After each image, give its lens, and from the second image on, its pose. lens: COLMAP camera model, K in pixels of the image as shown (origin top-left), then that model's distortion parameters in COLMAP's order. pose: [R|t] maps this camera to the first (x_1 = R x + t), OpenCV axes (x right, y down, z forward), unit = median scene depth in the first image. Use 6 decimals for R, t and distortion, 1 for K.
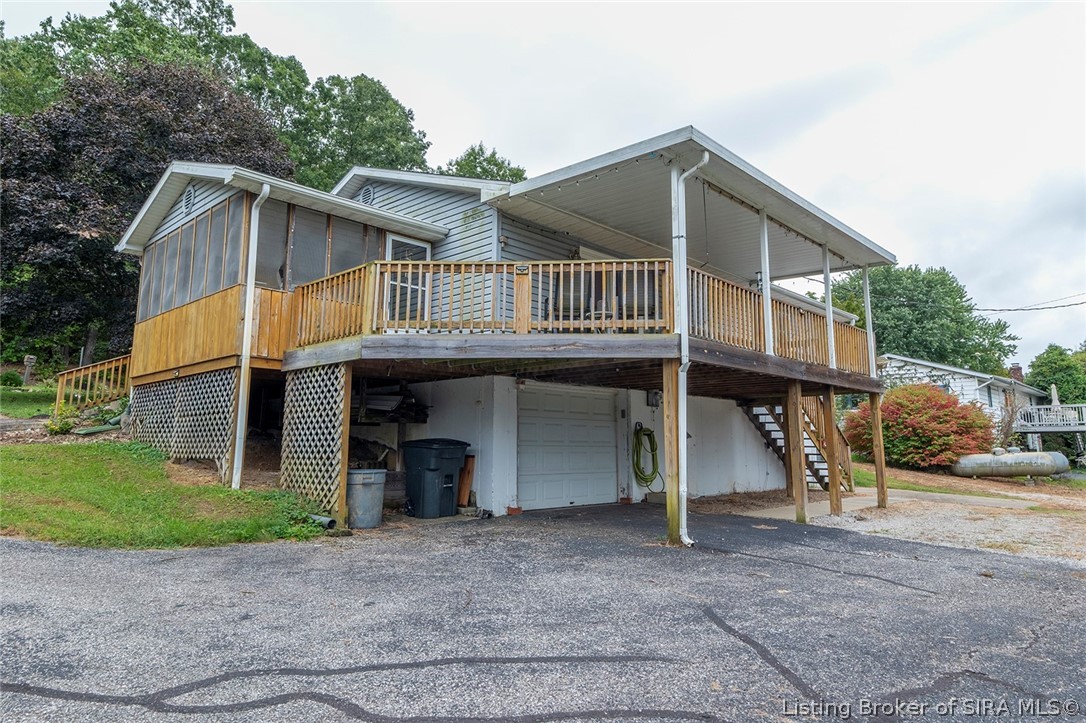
lens RADIAL K [[663.5, 0, 547.9], [0, 663.5, 357.9], [0, 0, 1]] dist [-0.000875, -0.001369]
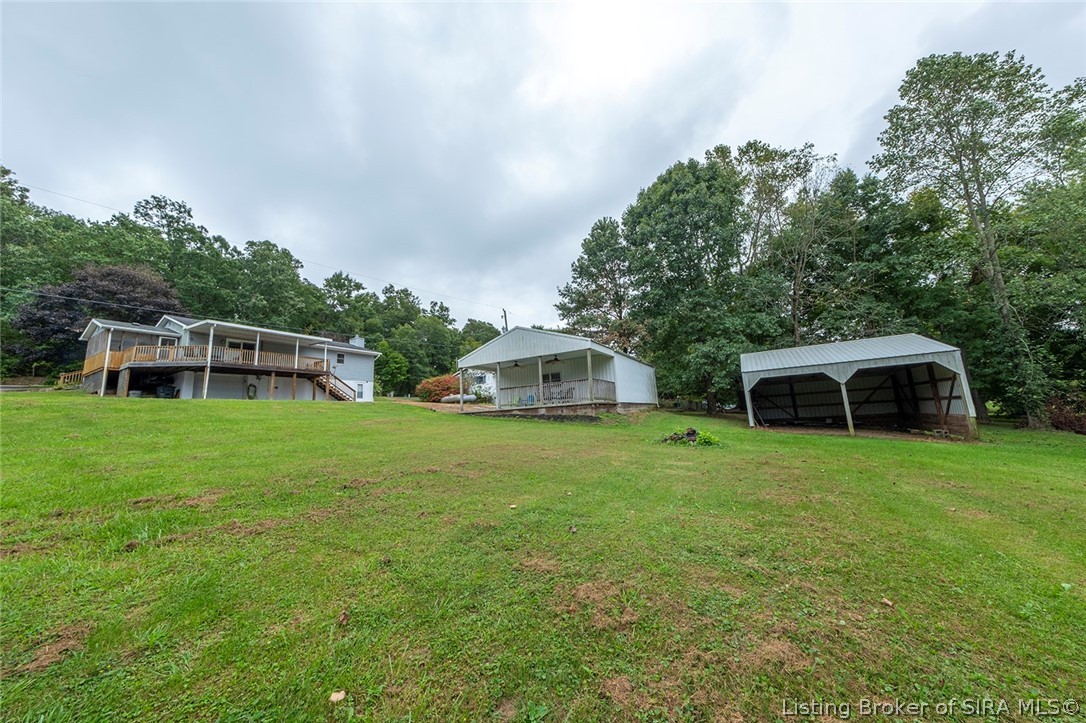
lens RADIAL K [[360.1, 0, 543.0], [0, 360.1, 361.5], [0, 0, 1]] dist [-0.008581, -0.000017]
pose [[0.970351, -0.018300, 0.241007, 1.294466], [0.024168, 0.999479, -0.021411, 0.057183], [-0.240489, 0.026601, 0.970287, -1.434517]]
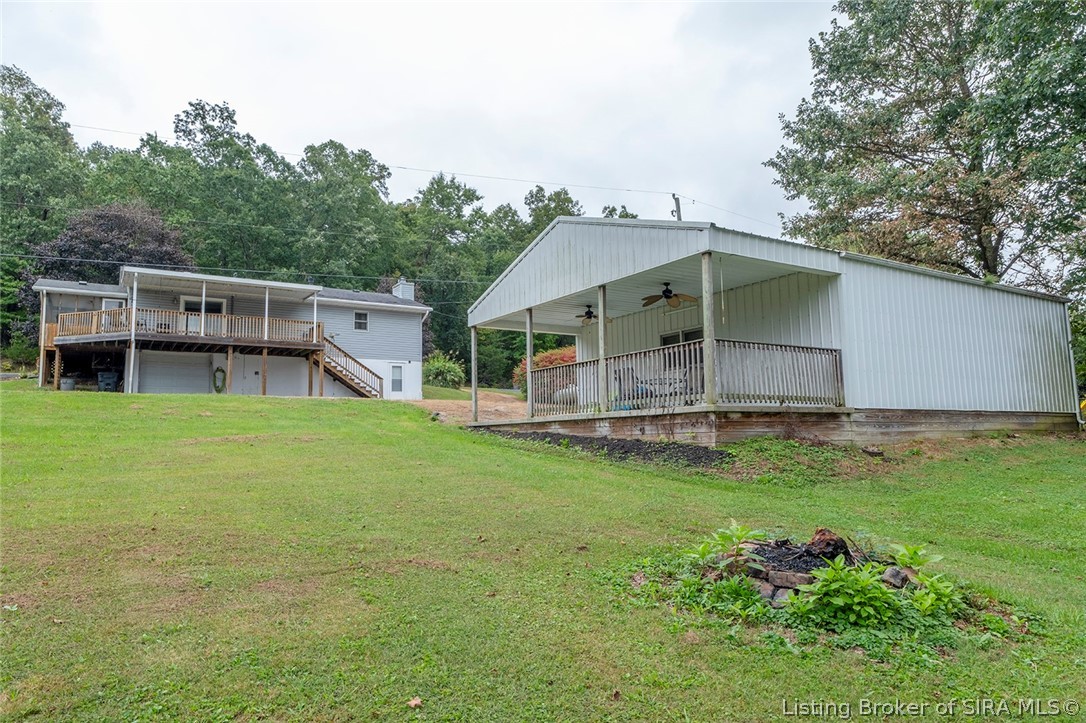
lens RADIAL K [[681.6, 0, 500.8], [0, 681.6, 363.1], [0, 0, 1]] dist [-0.001109, -0.000860]
pose [[0.957259, -0.046531, -0.285466, 1.822479], [0.052981, 0.998484, 0.014907, 0.103946], [0.284339, -0.029394, 0.958273, -1.053077]]
